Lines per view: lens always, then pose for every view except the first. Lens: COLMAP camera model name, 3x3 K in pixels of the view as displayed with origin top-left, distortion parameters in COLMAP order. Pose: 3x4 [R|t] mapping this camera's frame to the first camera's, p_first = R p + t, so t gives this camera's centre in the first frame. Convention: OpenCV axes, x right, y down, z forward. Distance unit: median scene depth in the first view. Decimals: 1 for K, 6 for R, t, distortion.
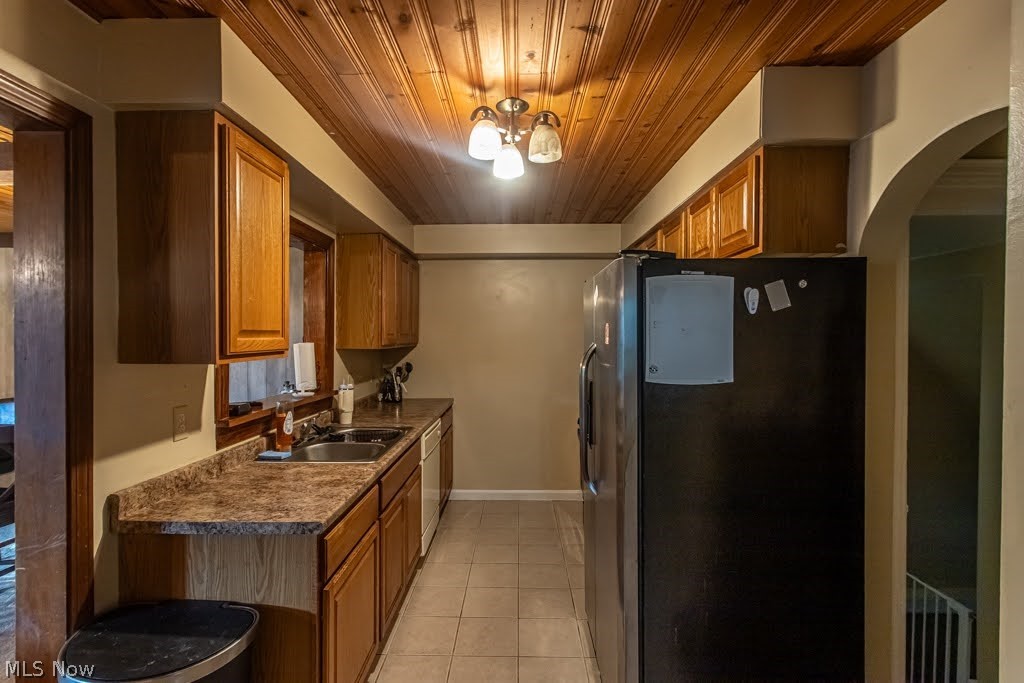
lens RADIAL K [[508.4, 0, 512.0], [0, 508.4, 341.5], [0, 0, 1]] dist [0.000042, 0.000124]
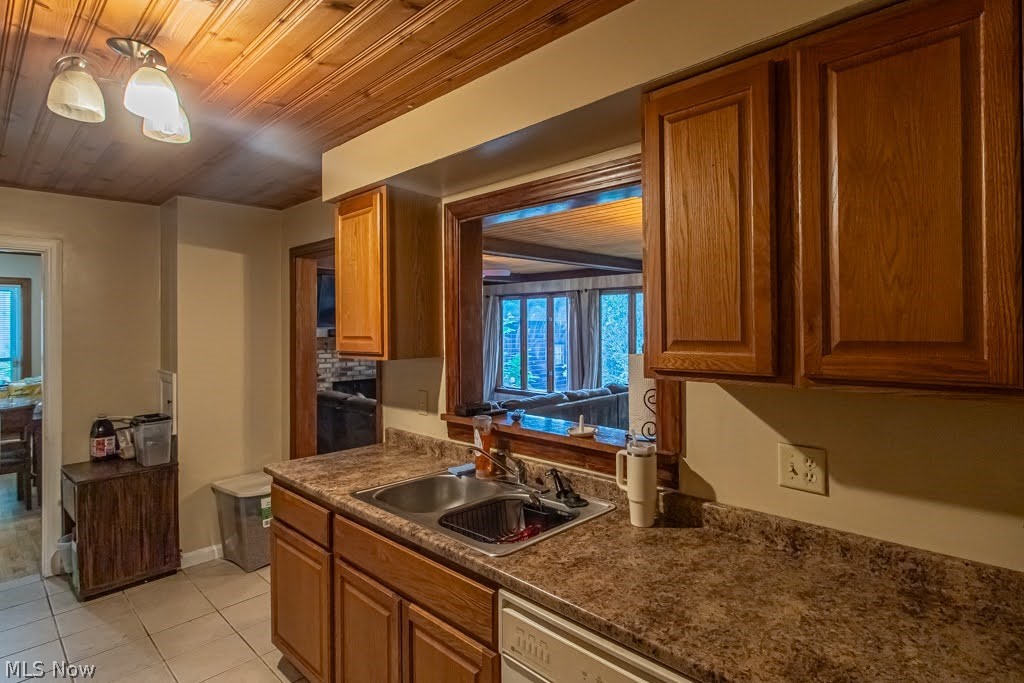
lens RADIAL K [[490.5, 0, 513.7], [0, 490.5, 319.3], [0, 0, 1]] dist [-0.000375, 0.000208]
pose [[-0.660274, -0.002372, -0.751021, 0.196425], [-0.003276, 0.999995, -0.000278, -0.061158], [0.751018, 0.002277, -0.660278, 1.290824]]
